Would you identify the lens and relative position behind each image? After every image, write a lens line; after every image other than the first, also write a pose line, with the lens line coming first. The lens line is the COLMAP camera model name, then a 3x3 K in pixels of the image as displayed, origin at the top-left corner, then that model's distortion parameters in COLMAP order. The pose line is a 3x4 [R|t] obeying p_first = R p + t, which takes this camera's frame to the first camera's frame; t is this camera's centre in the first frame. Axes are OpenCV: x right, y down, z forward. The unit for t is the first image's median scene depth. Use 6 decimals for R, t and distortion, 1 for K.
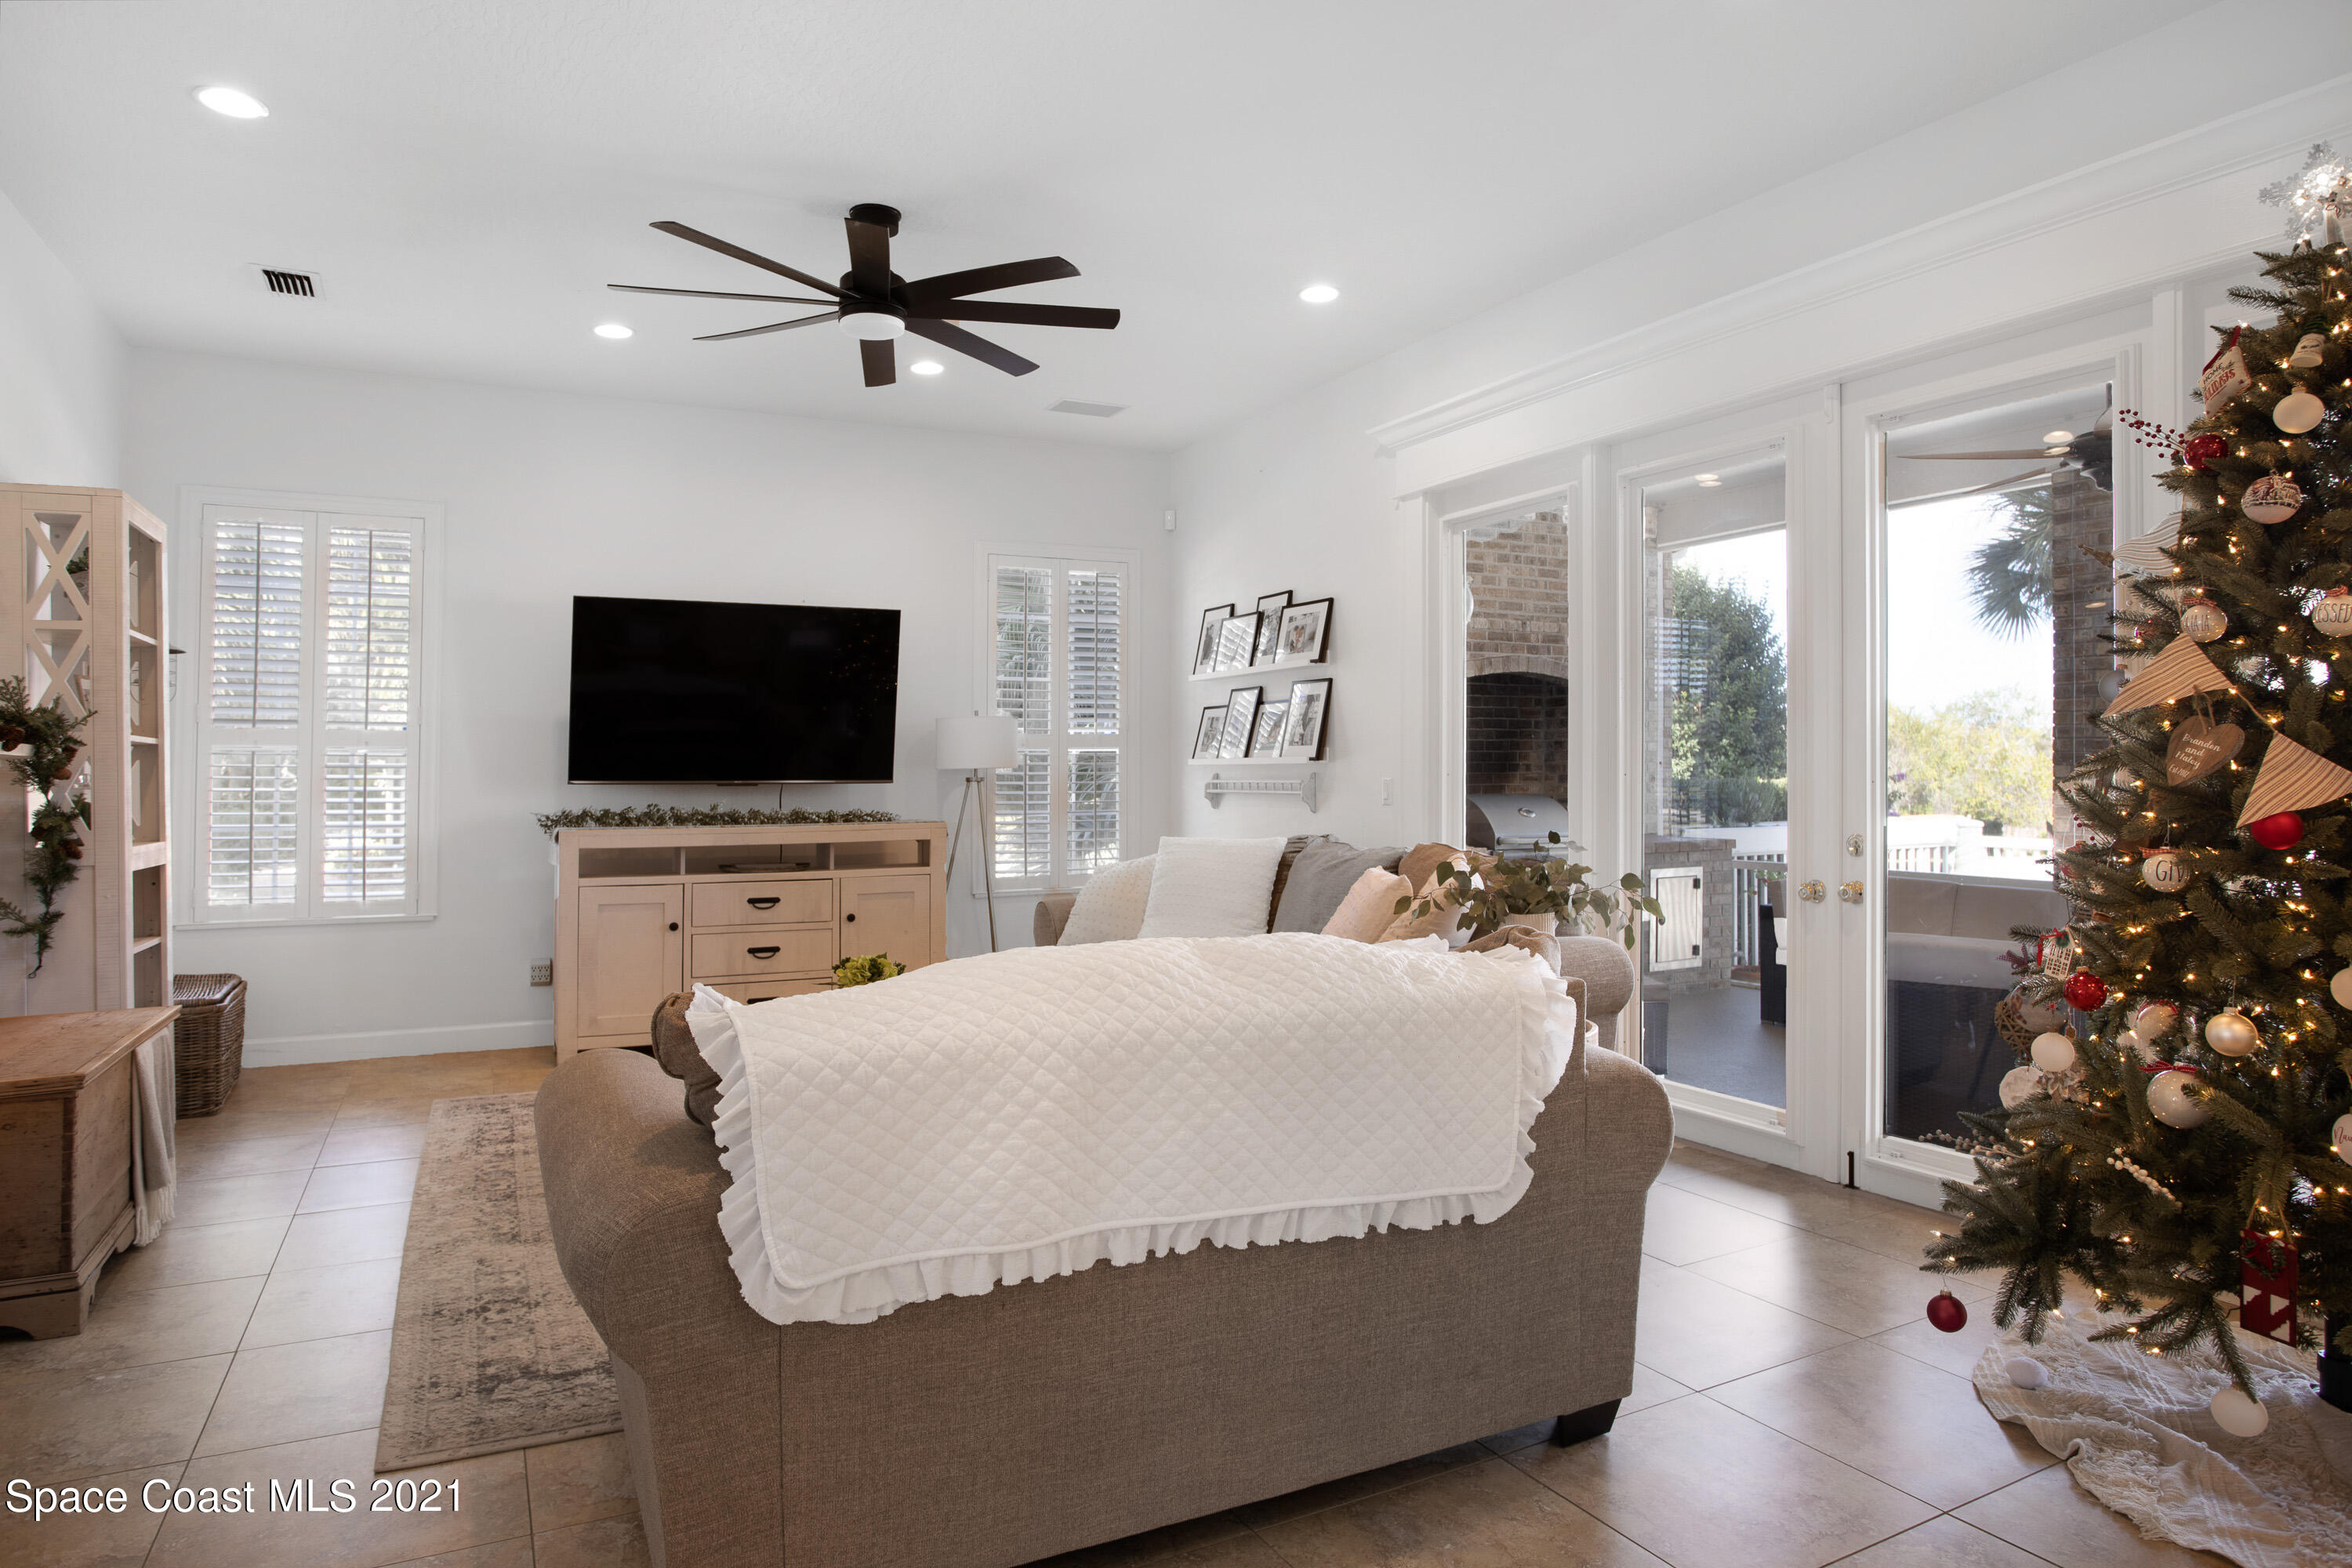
lens RADIAL K [[1382.4, 0, 1161.4], [0, 1382.4, 779.7], [0, 0, 1]] dist [-0.042908, 0.011825]
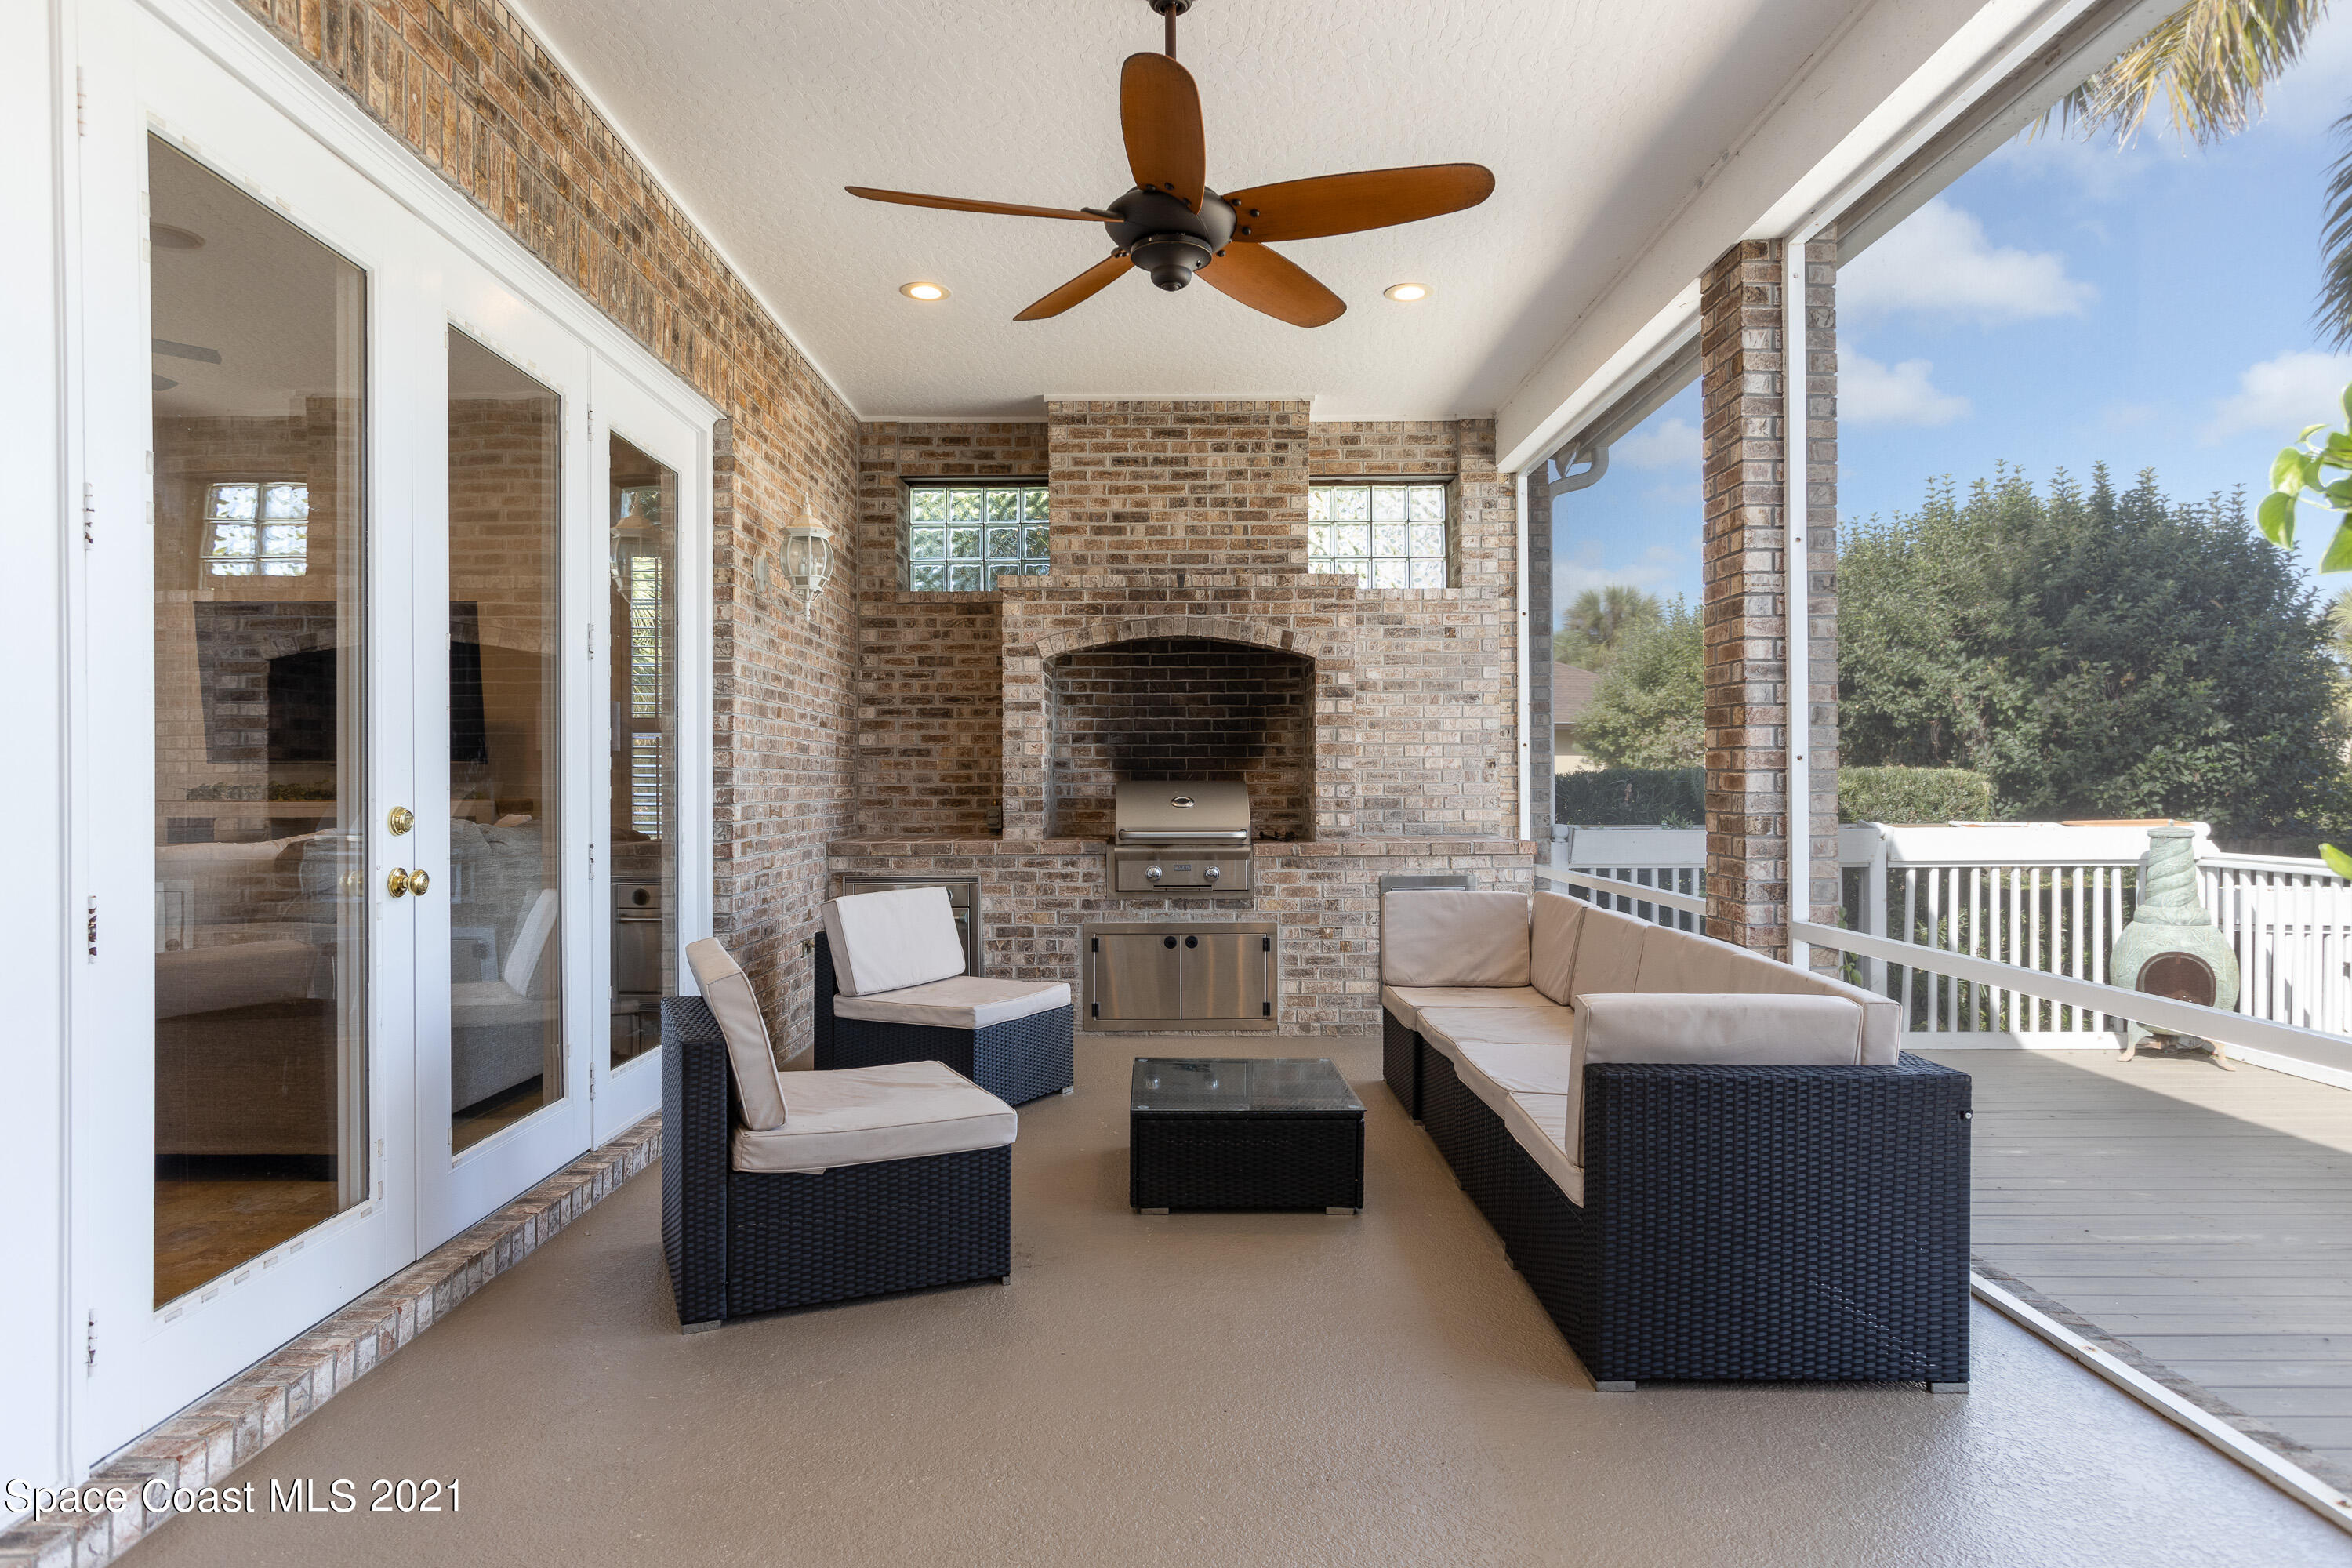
lens RADIAL K [[1382.4, 0, 1172.5], [0, 1382.4, 771.7], [0, 0, 1]] dist [-0.042908, 0.011825]
pose [[0.887223, 0.008685, -0.461260, 0.626459], [-0.005612, 0.999952, 0.008033, -0.002748], [0.461308, -0.004539, 0.887229, 0.244156]]
